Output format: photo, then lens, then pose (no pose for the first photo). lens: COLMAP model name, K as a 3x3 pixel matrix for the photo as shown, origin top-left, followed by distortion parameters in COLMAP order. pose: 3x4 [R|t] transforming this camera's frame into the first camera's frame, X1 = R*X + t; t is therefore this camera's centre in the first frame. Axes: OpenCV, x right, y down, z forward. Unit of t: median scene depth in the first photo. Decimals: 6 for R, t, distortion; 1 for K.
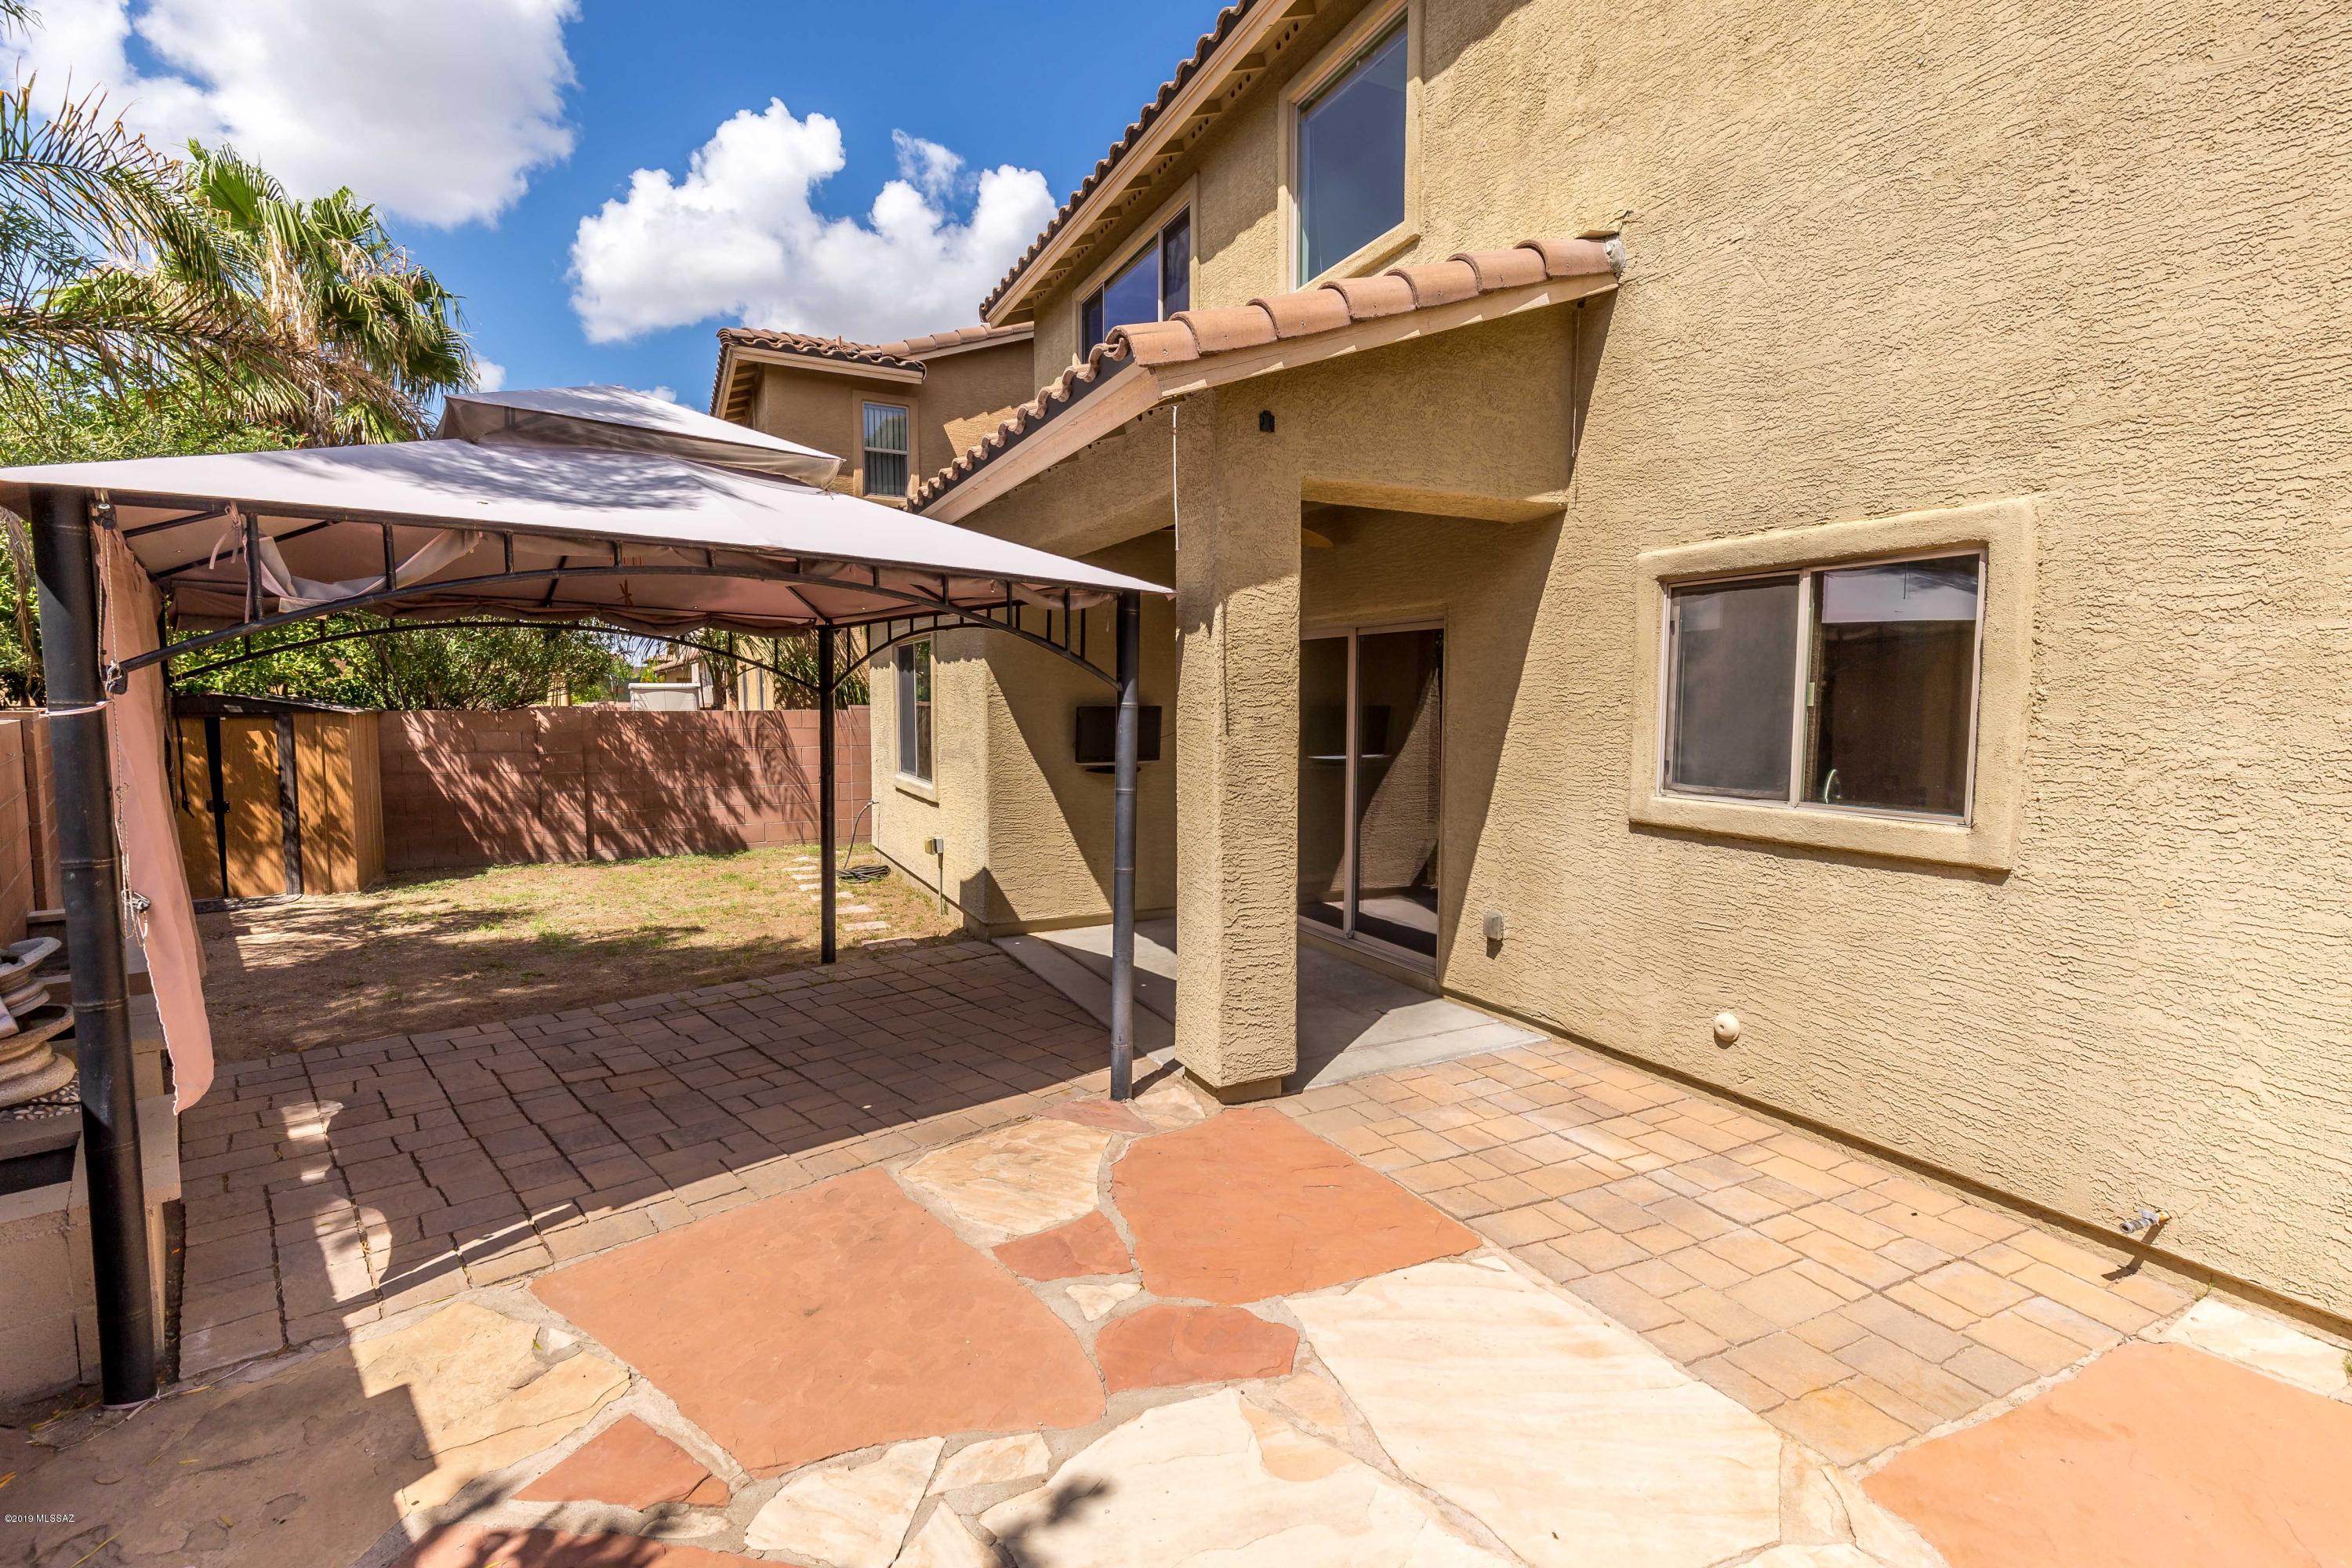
lens RADIAL K [[1042.7, 0, 1176.0], [0, 1042.7, 784.0], [0, 0, 1]] dist [0.015888, 0.000421]
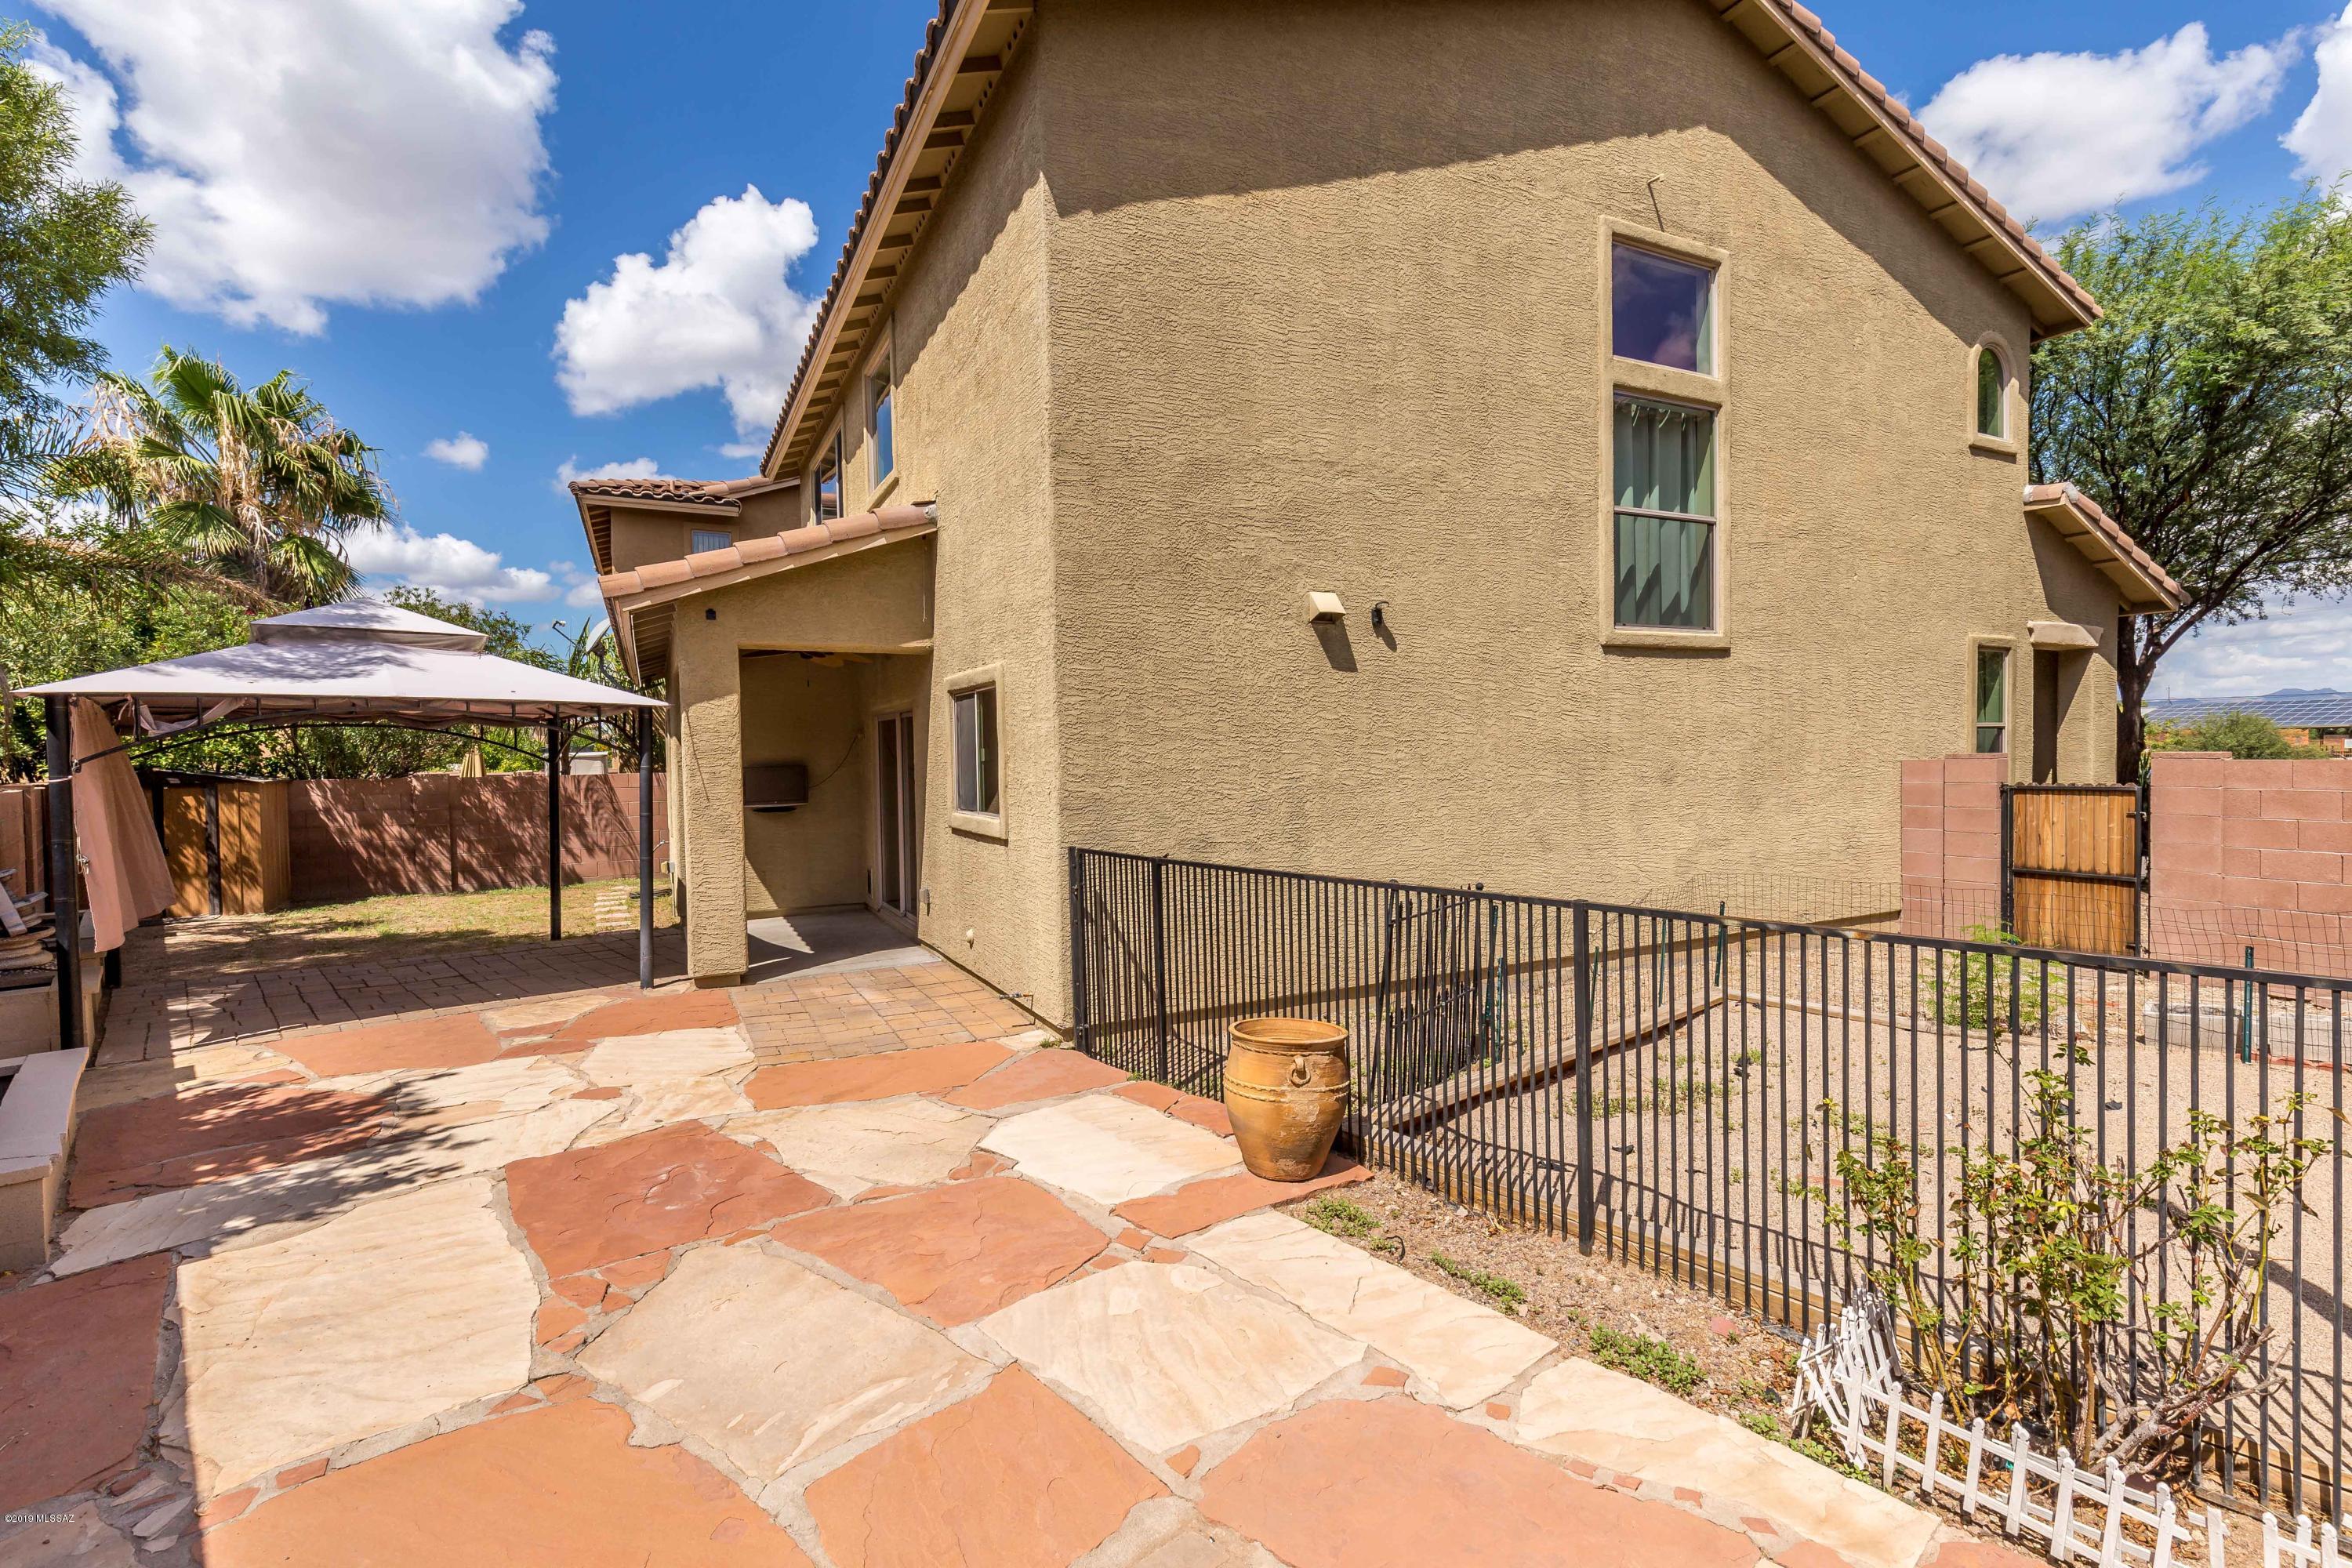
lens RADIAL K [[1089.2, 0, 1166.4], [0, 1089.2, 787.9], [0, 0, 1]] dist [0.051202, 0.000019]
pose [[0.999309, -0.019889, -0.031399, 0.387606], [0.018261, 0.998515, -0.051320, 0.032024], [0.032373, 0.050711, 0.998189, -0.375313]]
